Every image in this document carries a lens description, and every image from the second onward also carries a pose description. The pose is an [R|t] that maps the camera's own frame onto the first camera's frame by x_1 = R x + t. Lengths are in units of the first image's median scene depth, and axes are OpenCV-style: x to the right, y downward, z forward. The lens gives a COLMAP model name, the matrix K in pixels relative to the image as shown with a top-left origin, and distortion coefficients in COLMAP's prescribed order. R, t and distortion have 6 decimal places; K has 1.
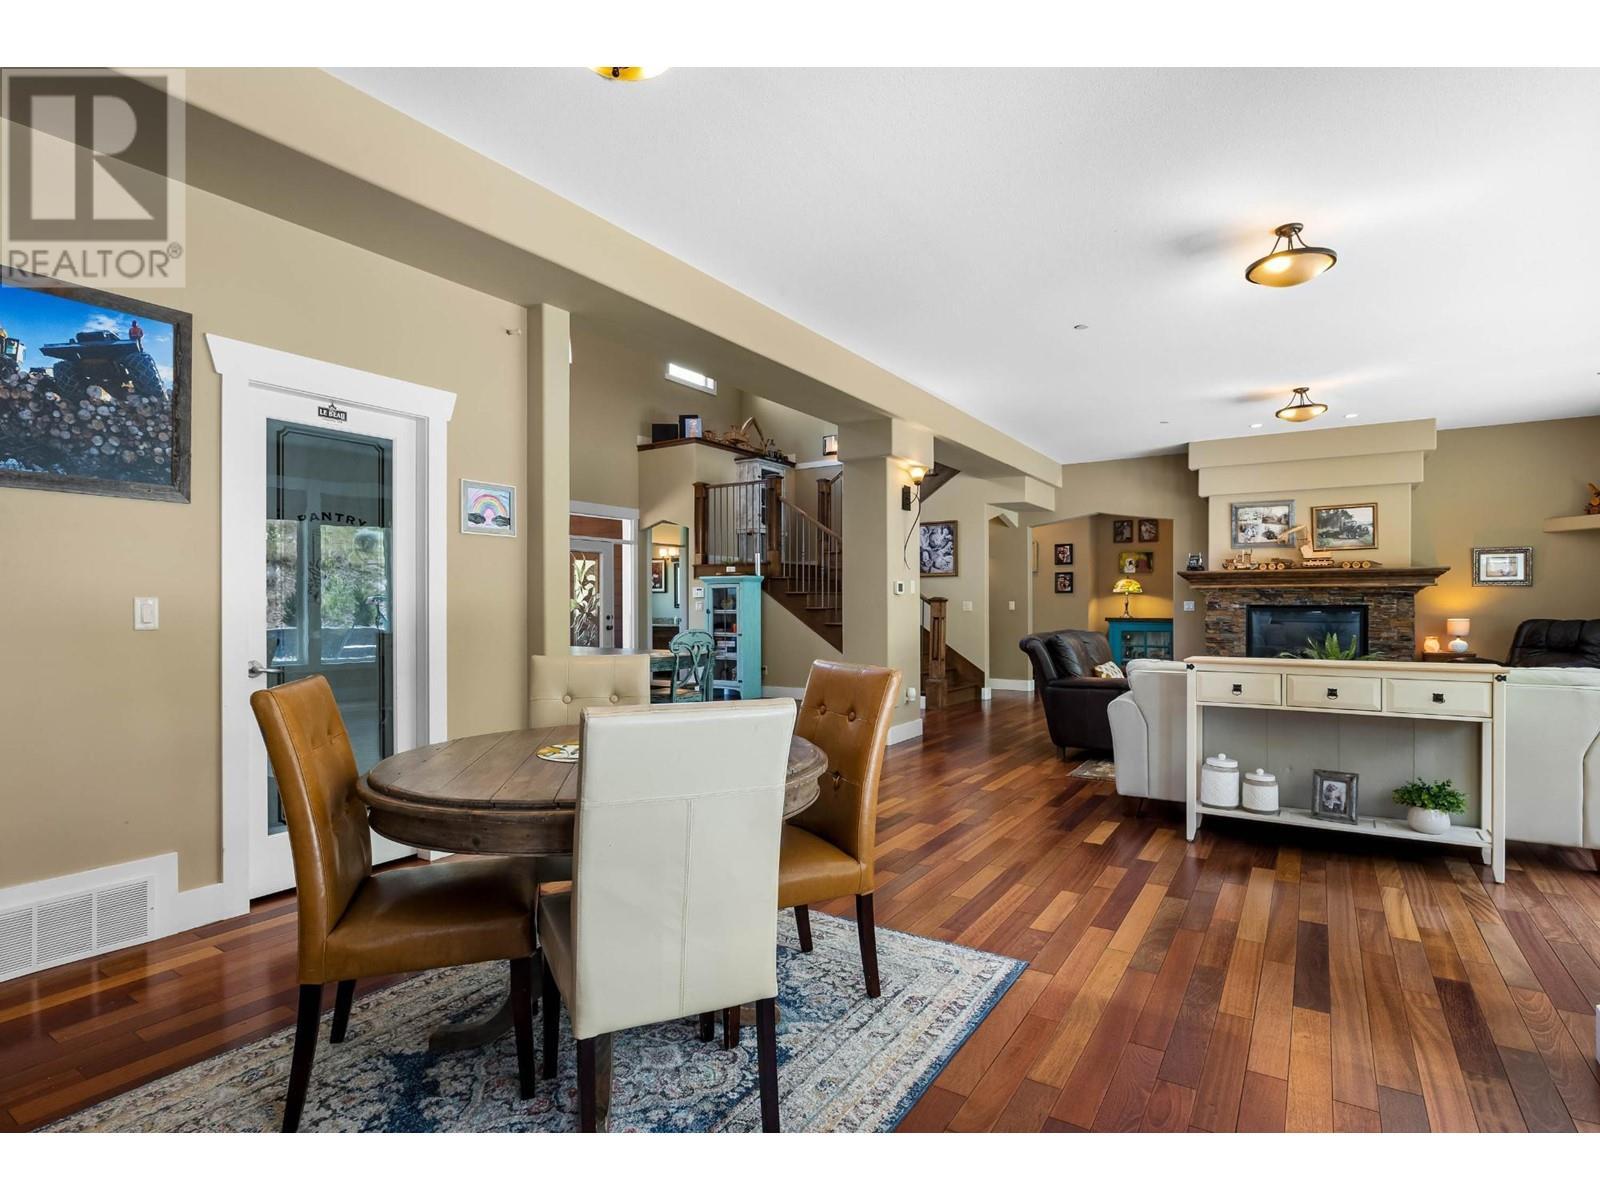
lens RADIAL K [[803.6, 0, 802.4], [0, 803.6, 603.3], [0, 0, 1]] dist [-0.012118, -0.000034]
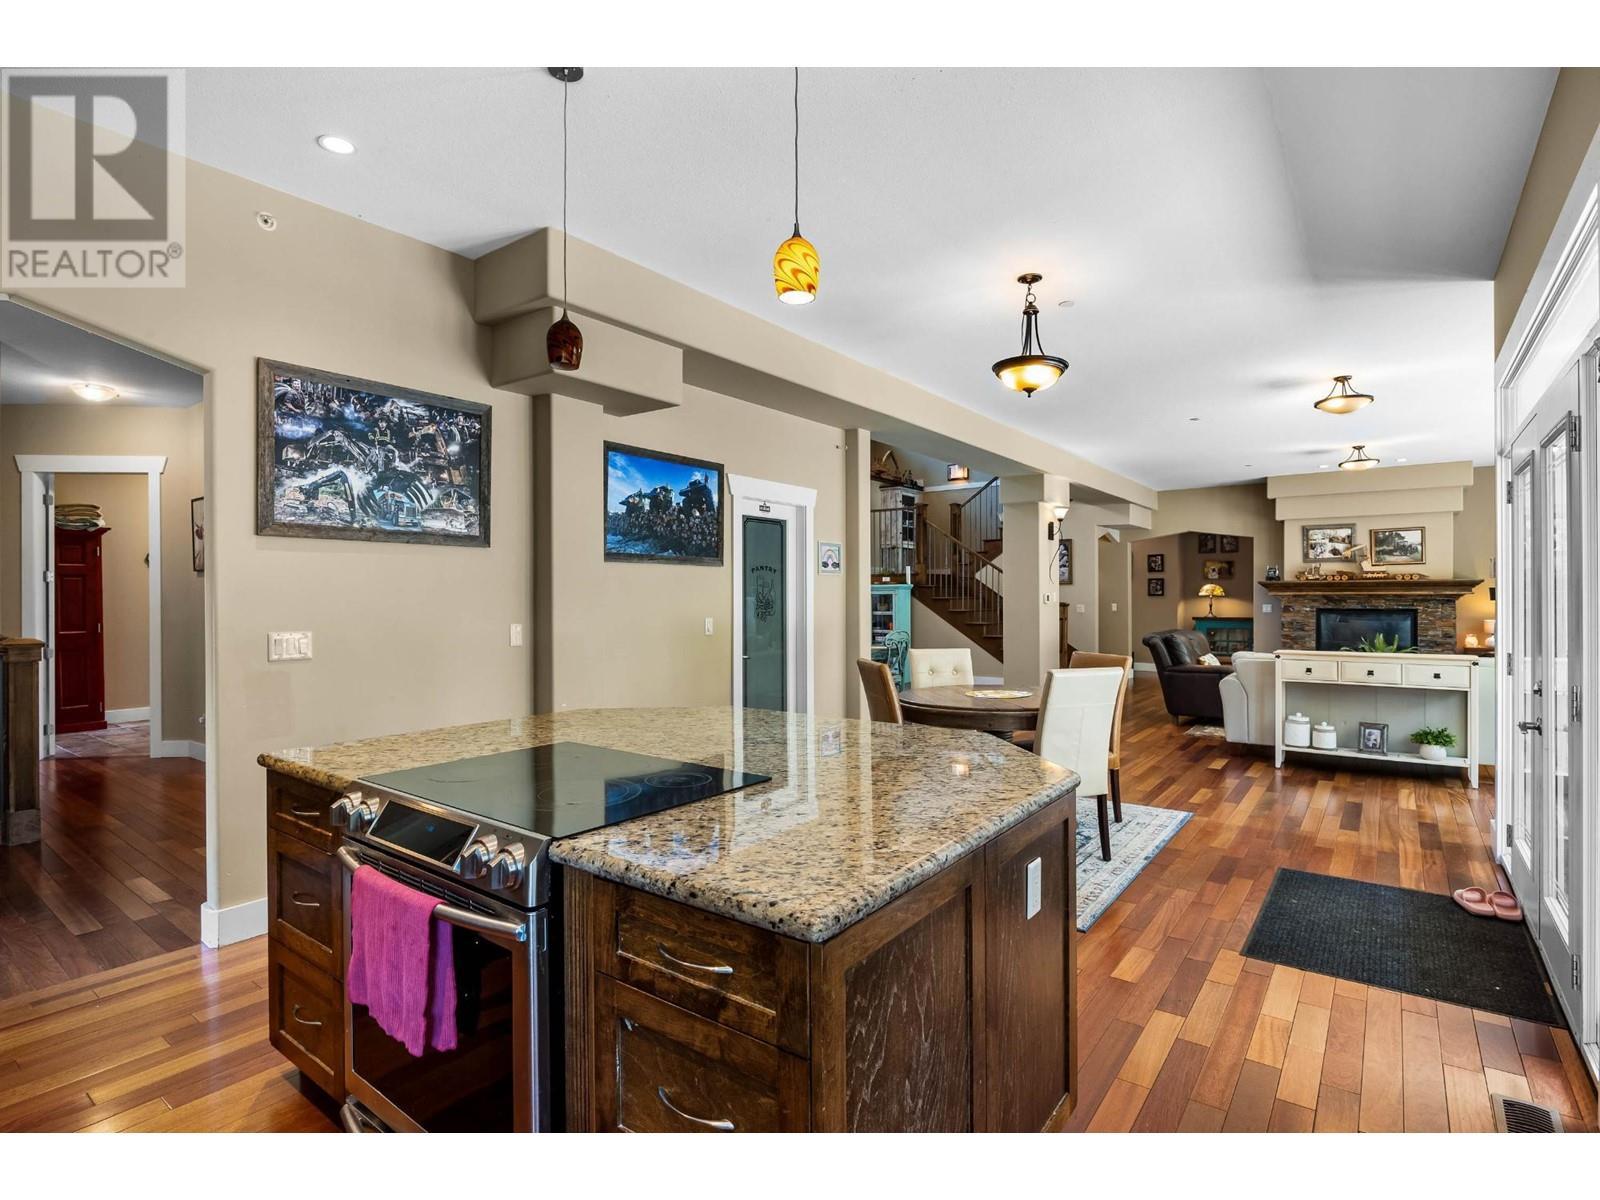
lens RADIAL K [[794.2, 0, 803.8], [0, 794.2, 596.1], [0, 0, 1]] dist [-0.011950, -0.000372]
pose [[0.997549, -0.002085, -0.069939, -0.164331], [0.002100, 0.999998, 0.000134, -0.020604], [0.069939, -0.000281, 0.997551, -0.300751]]
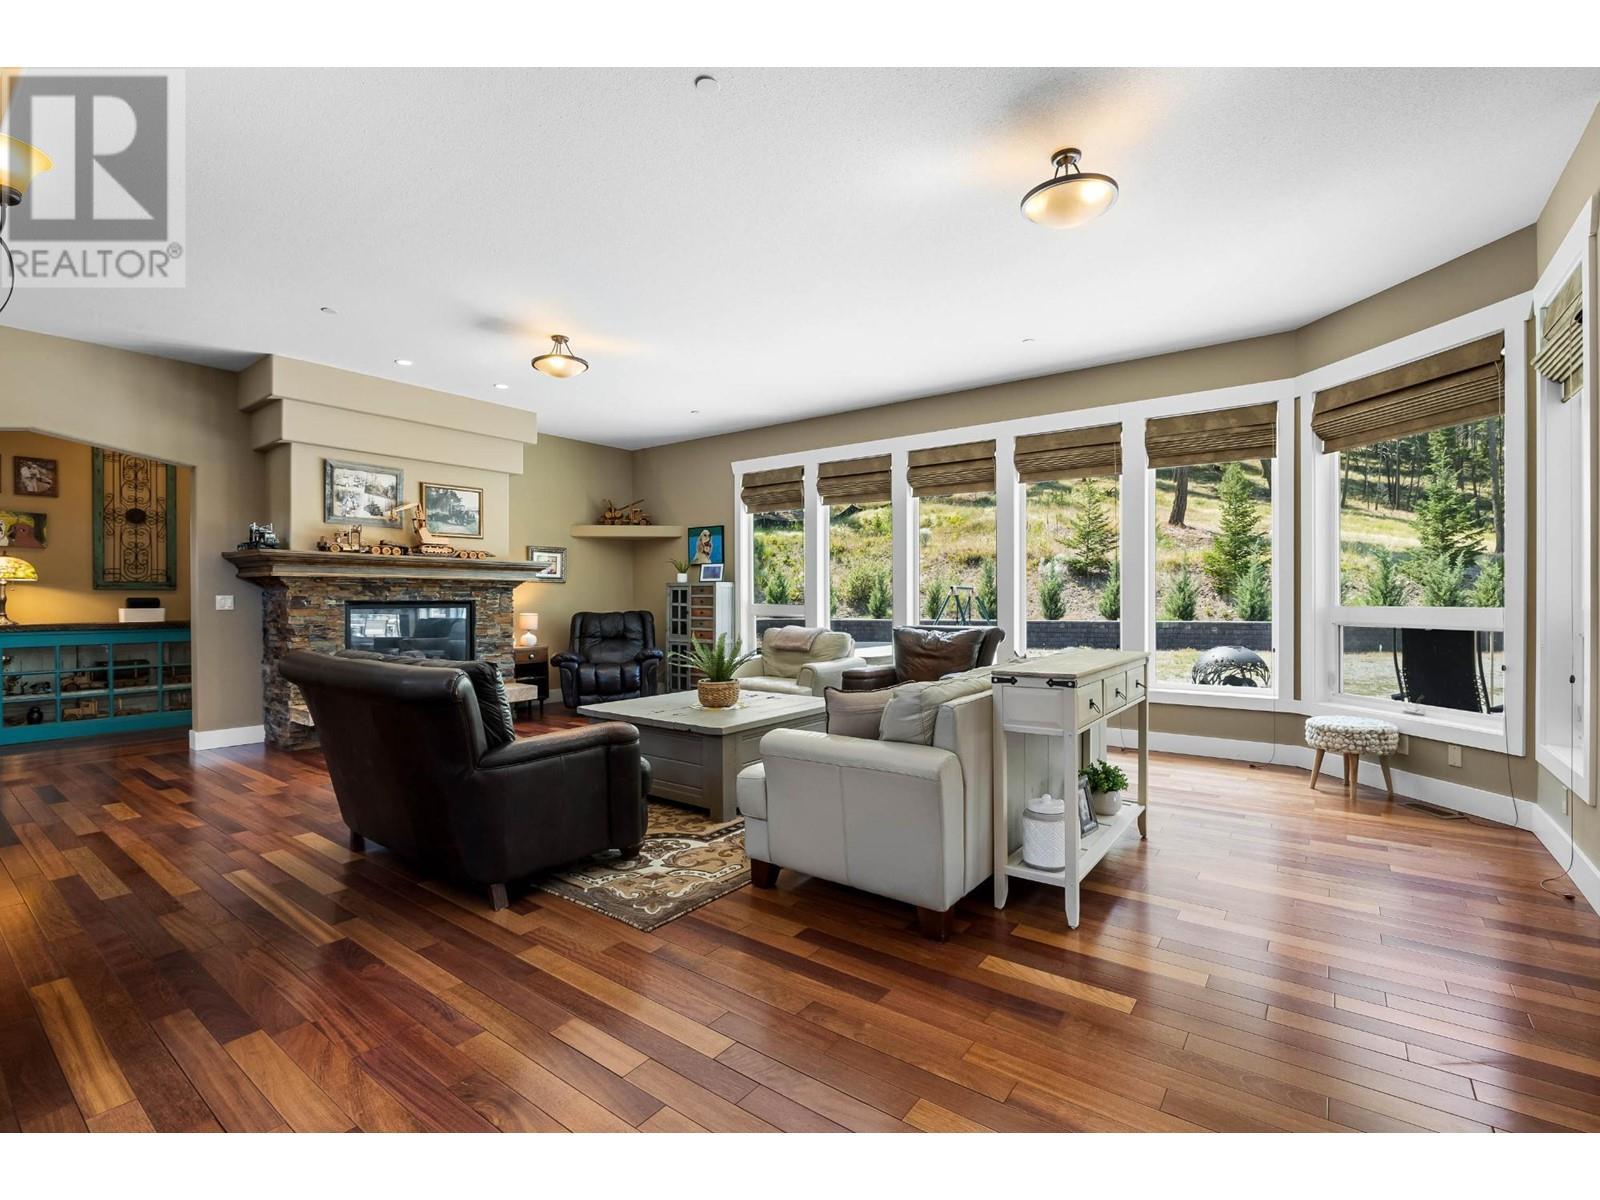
lens RADIAL K [[719.7, 0, 800.0], [0, 719.7, 600.0], [0, 0, 1]] dist [-0.012954, 0.000028]
pose [[0.060161, -0.002012, 0.998187, -0.084236], [0.003656, 0.999992, 0.001795, 0.001814], [-0.998182, 0.003542, 0.060168, 0.601243]]
